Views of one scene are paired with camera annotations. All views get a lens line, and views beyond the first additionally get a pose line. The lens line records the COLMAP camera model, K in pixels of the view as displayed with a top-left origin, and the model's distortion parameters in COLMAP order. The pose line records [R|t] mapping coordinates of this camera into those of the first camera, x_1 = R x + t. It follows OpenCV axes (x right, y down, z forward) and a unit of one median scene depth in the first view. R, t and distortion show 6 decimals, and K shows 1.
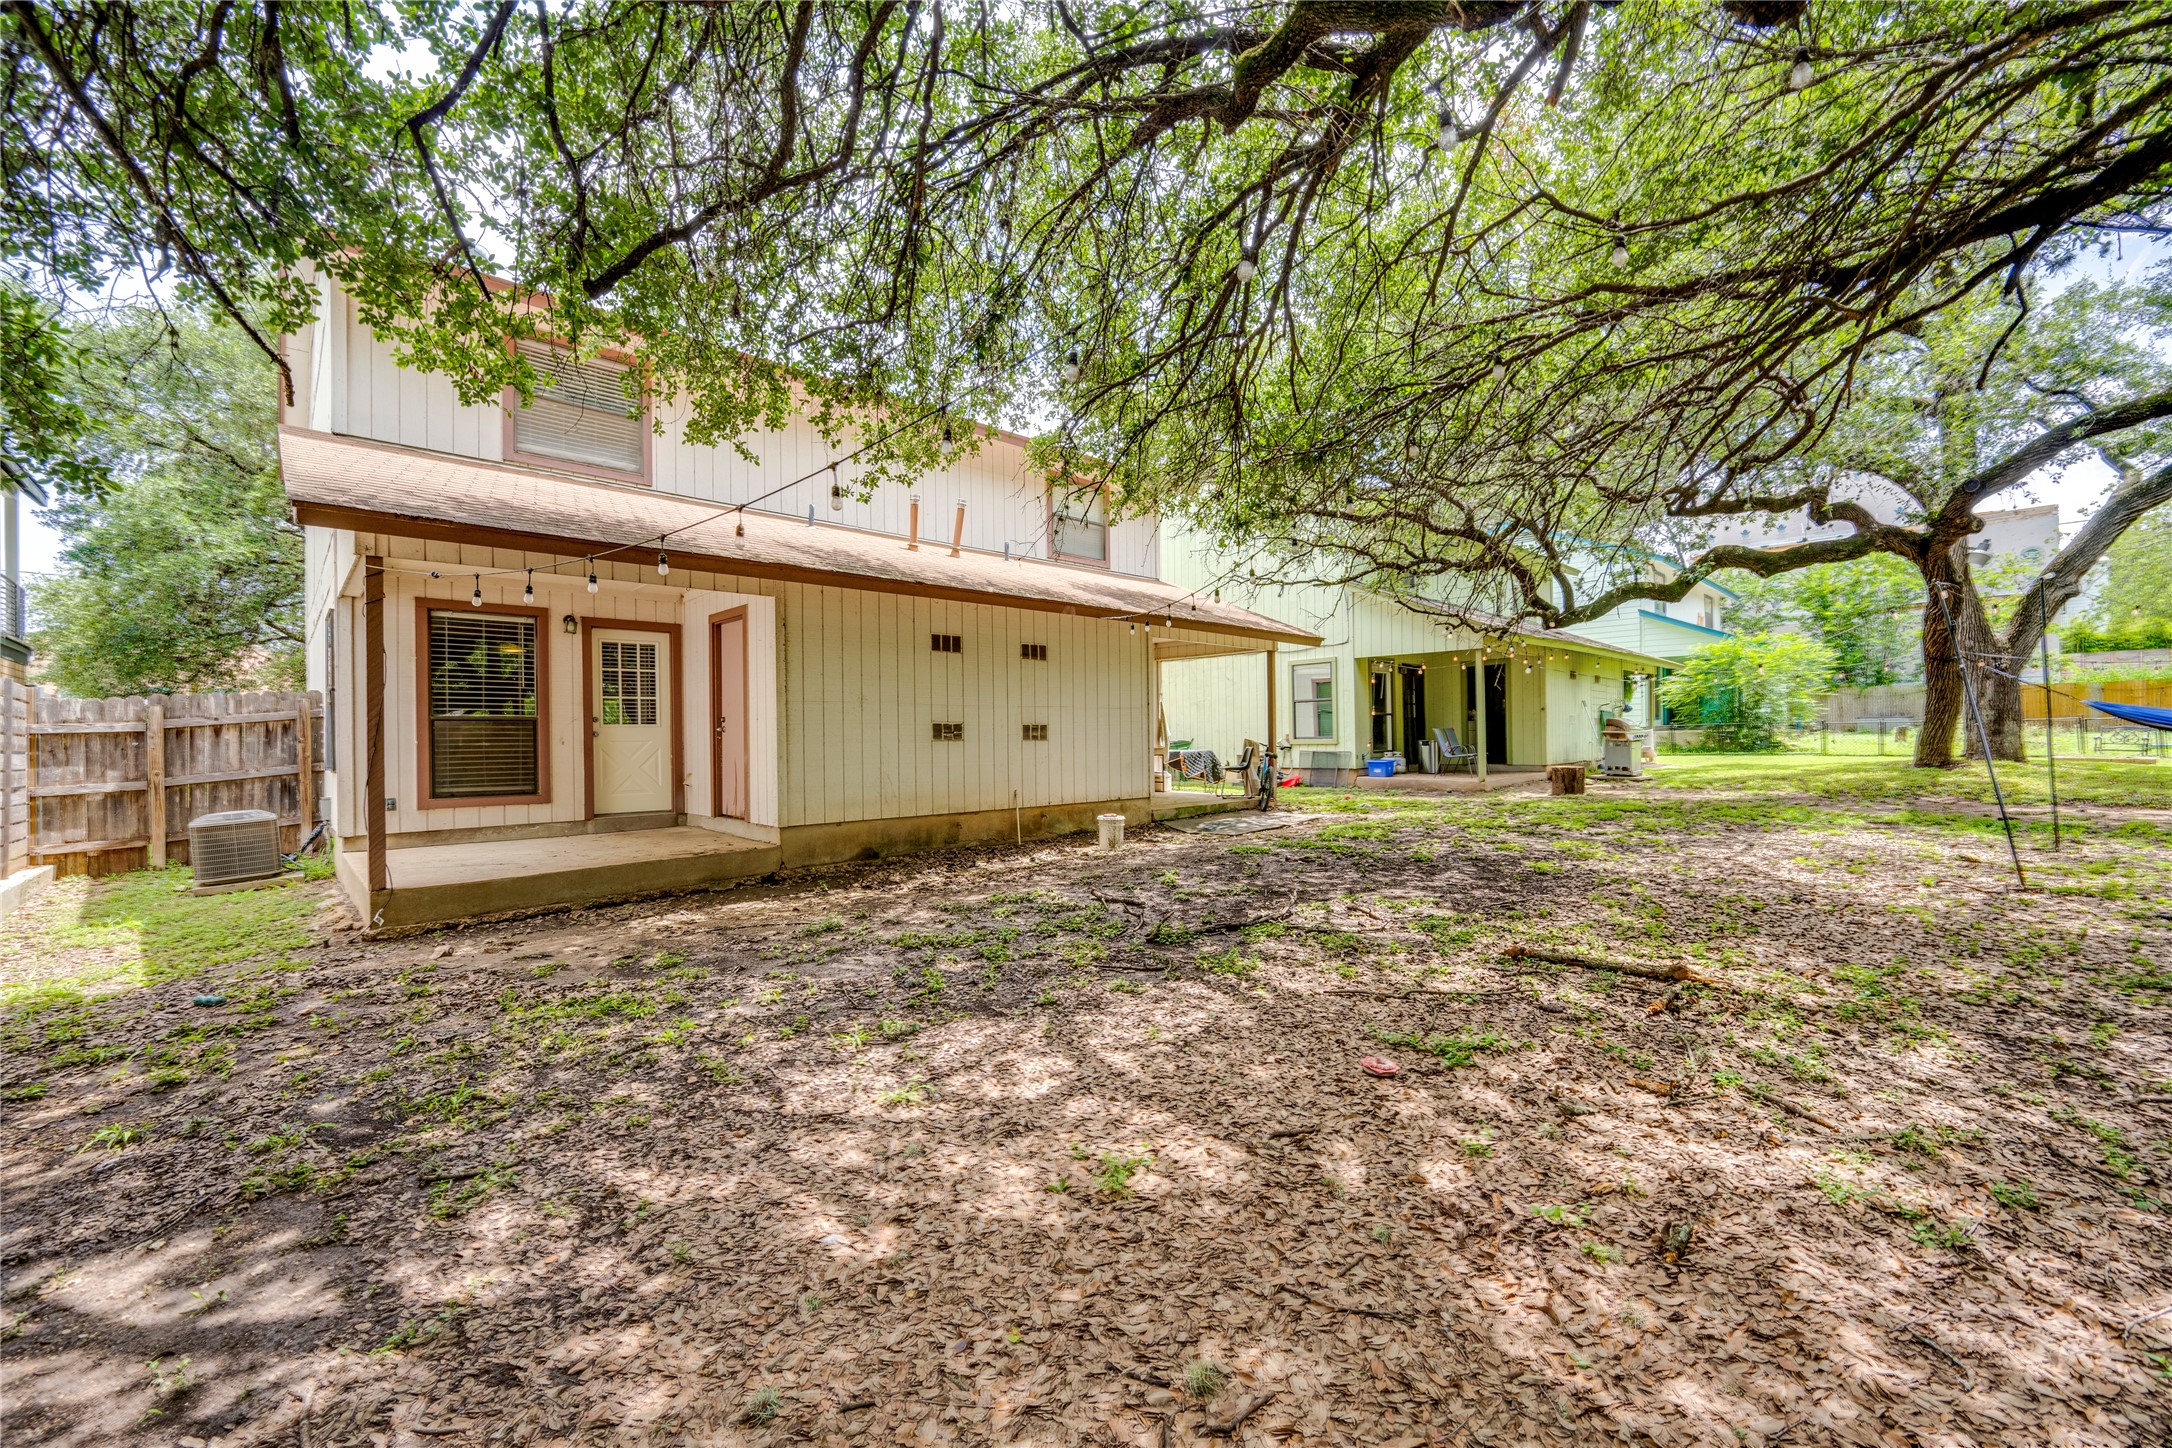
lens RADIAL K [[868.3, 0, 1101.2], [0, 868.3, 732.2], [0, 0, 1]] dist [-0.002273, 0.000094]
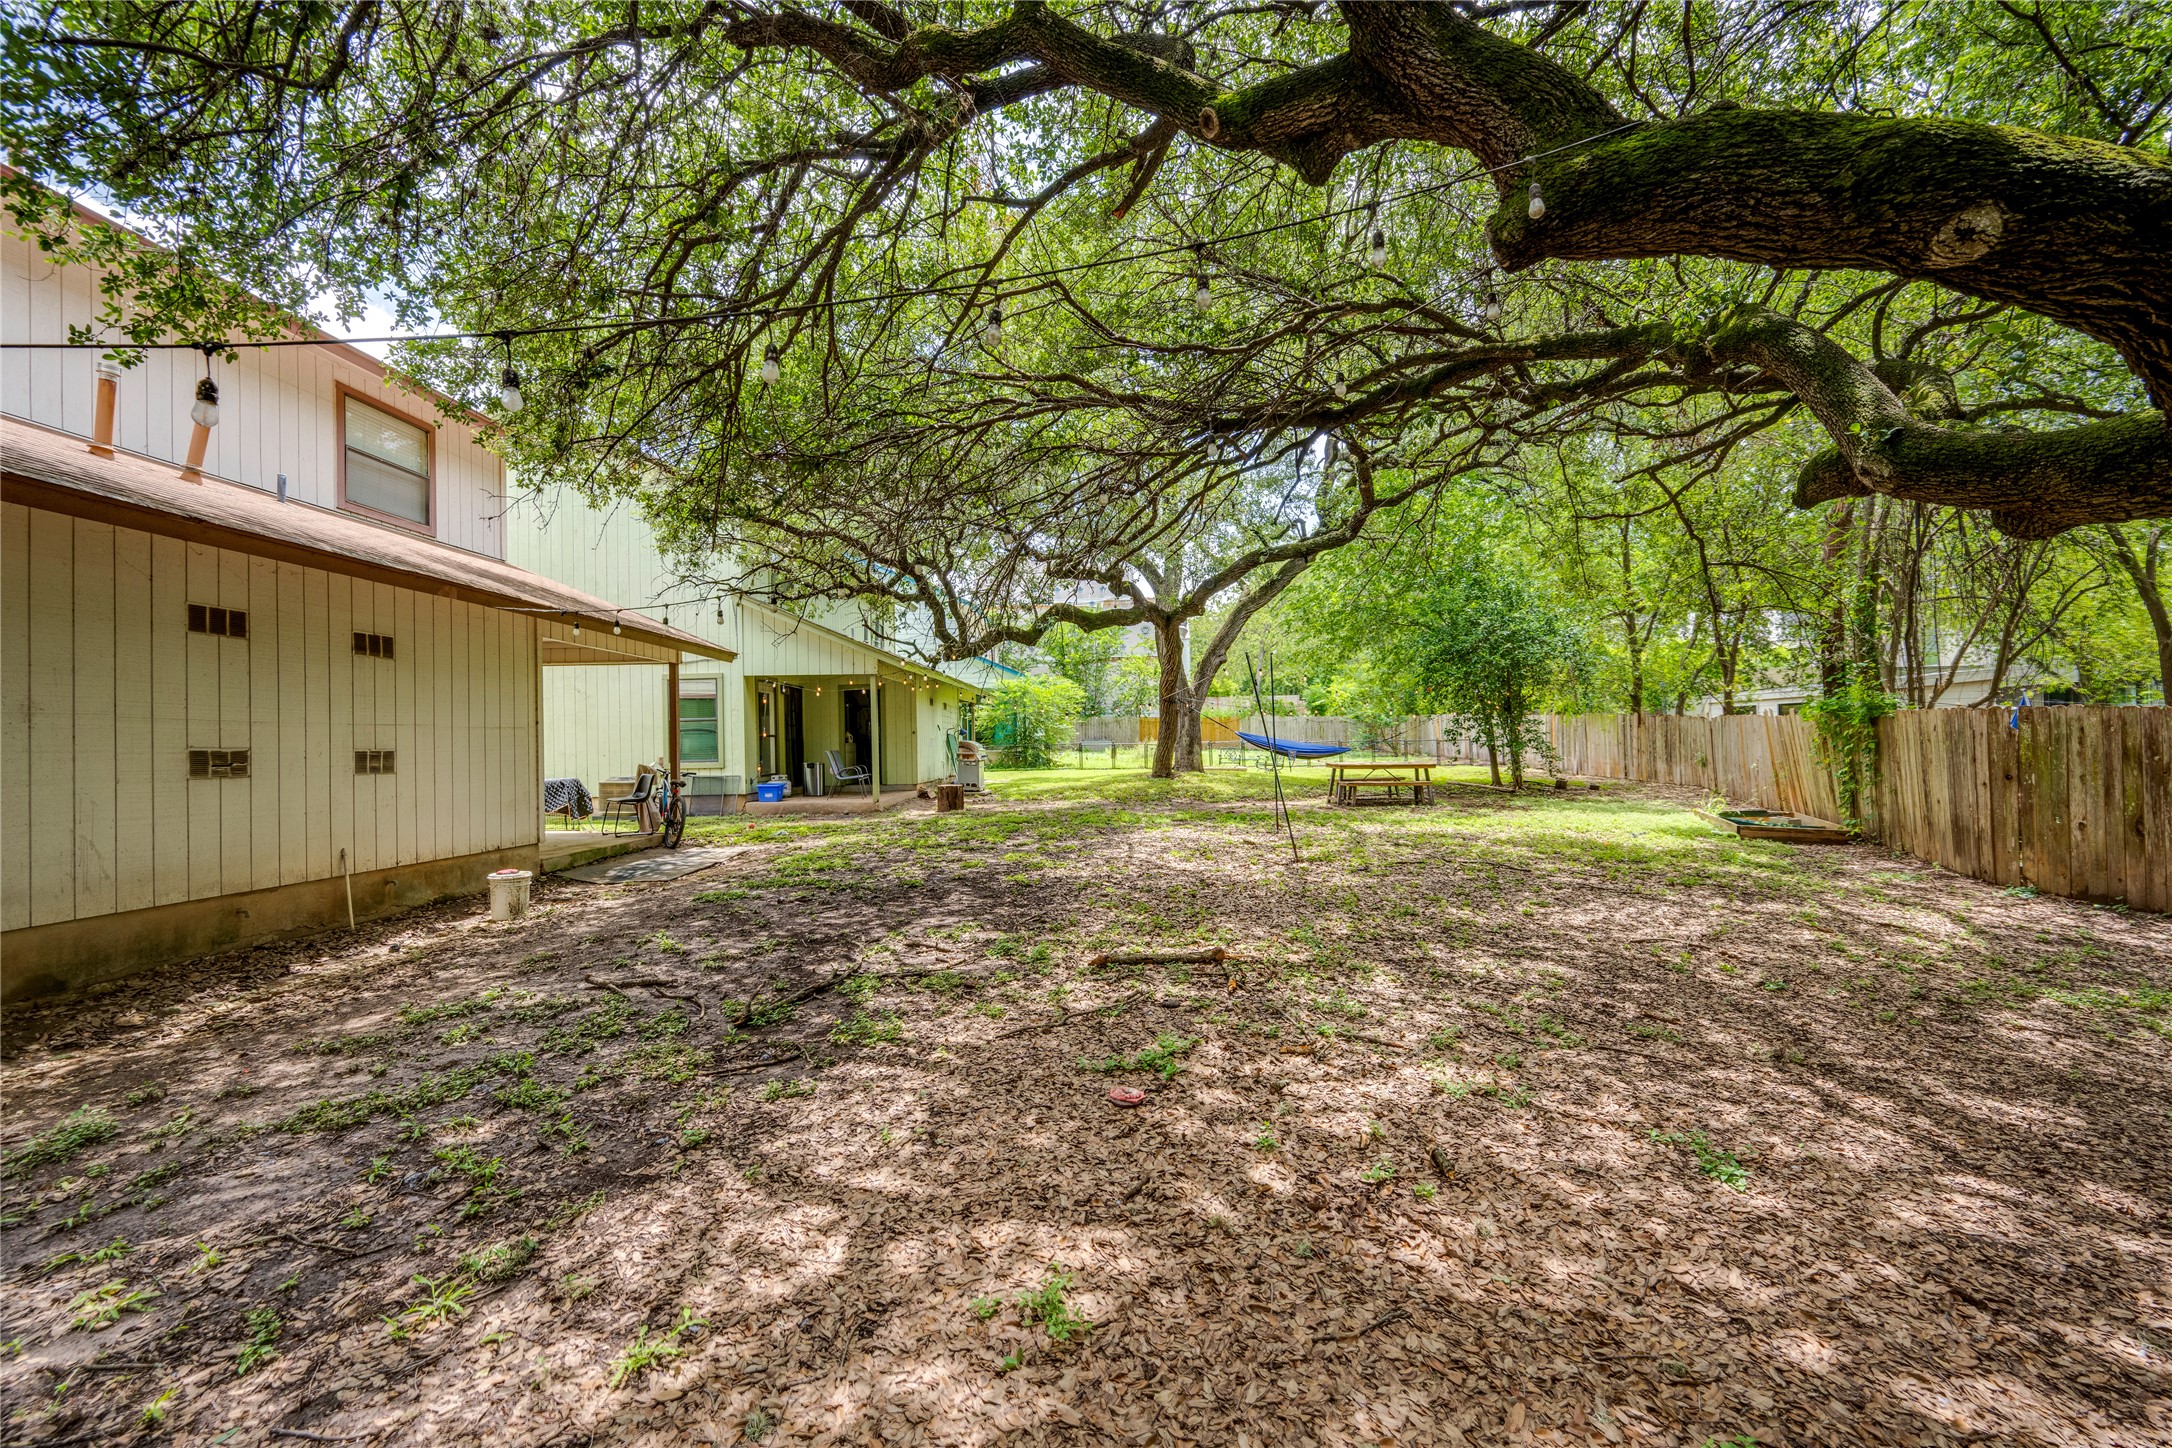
lens RADIAL K [[868.3, 0, 1103.5], [0, 868.3, 732.5], [0, 0, 1]] dist [-0.002273, 0.000094]
pose [[0.706694, 0.011356, 0.707428, -0.189881], [0.003040, 0.999813, -0.019086, -0.010305], [-0.707513, 0.015639, 0.706528, 0.130416]]
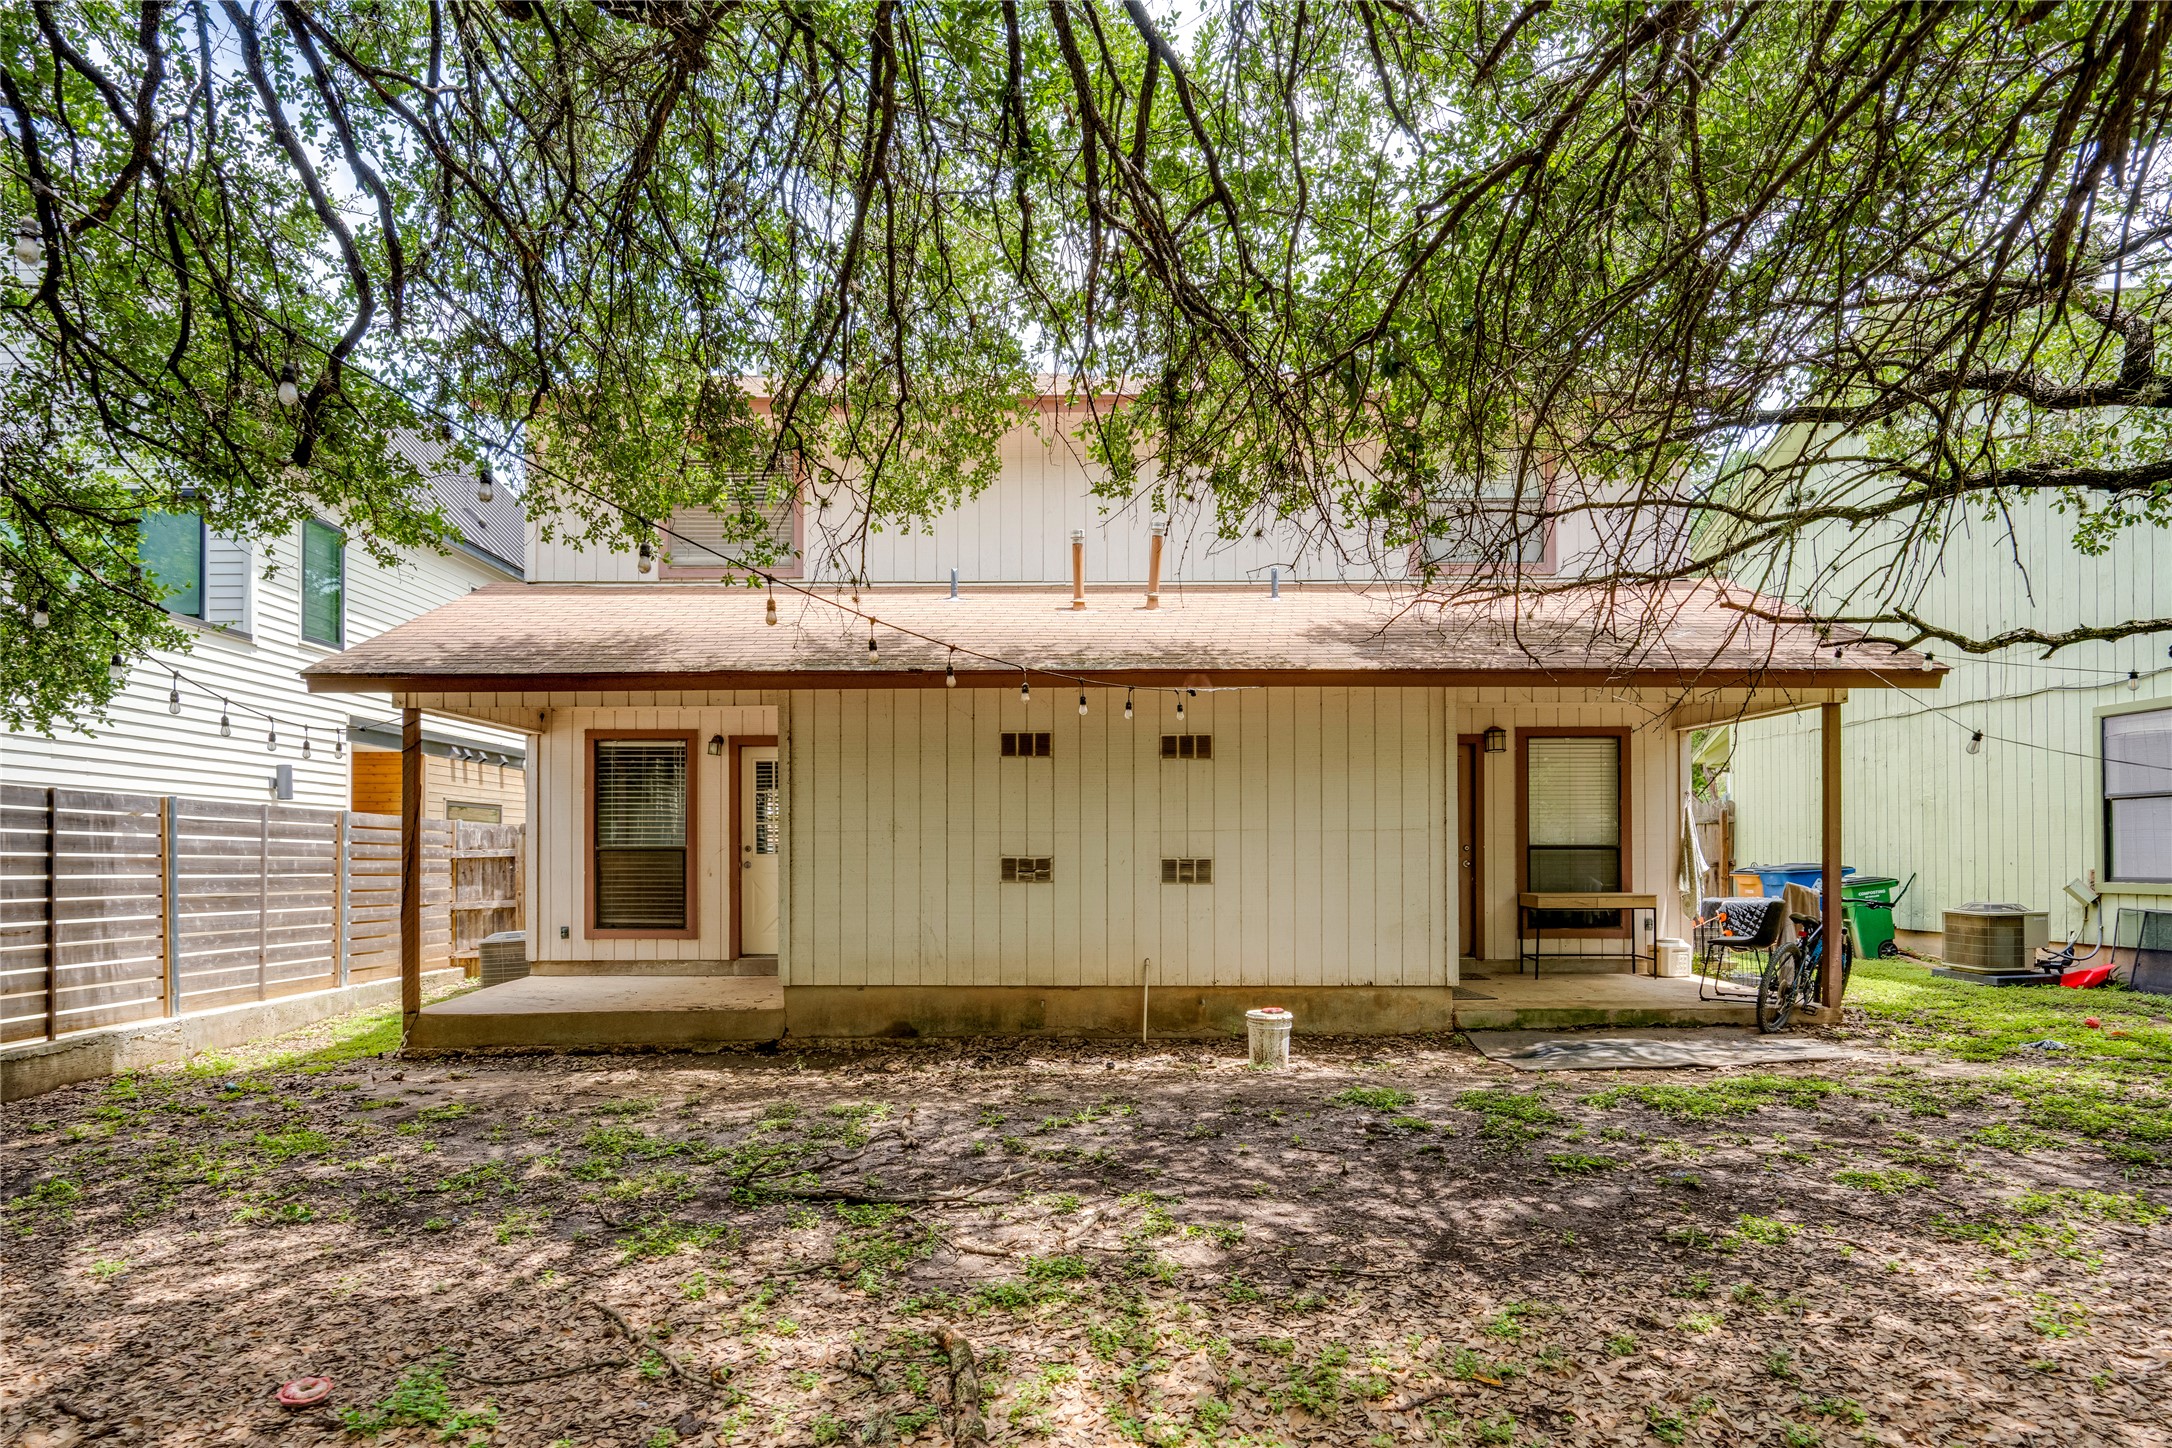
lens RADIAL K [[1306.8, 0, 1078.0], [0, 1306.8, 839.1], [0, 0, 1]] dist [-0.007889, -0.000537]
pose [[0.709904, 0.003379, -0.704290, 0.677931], [-0.002211, 0.999994, 0.002570, -0.031846], [0.704295, -0.000268, 0.709908, 0.311046]]
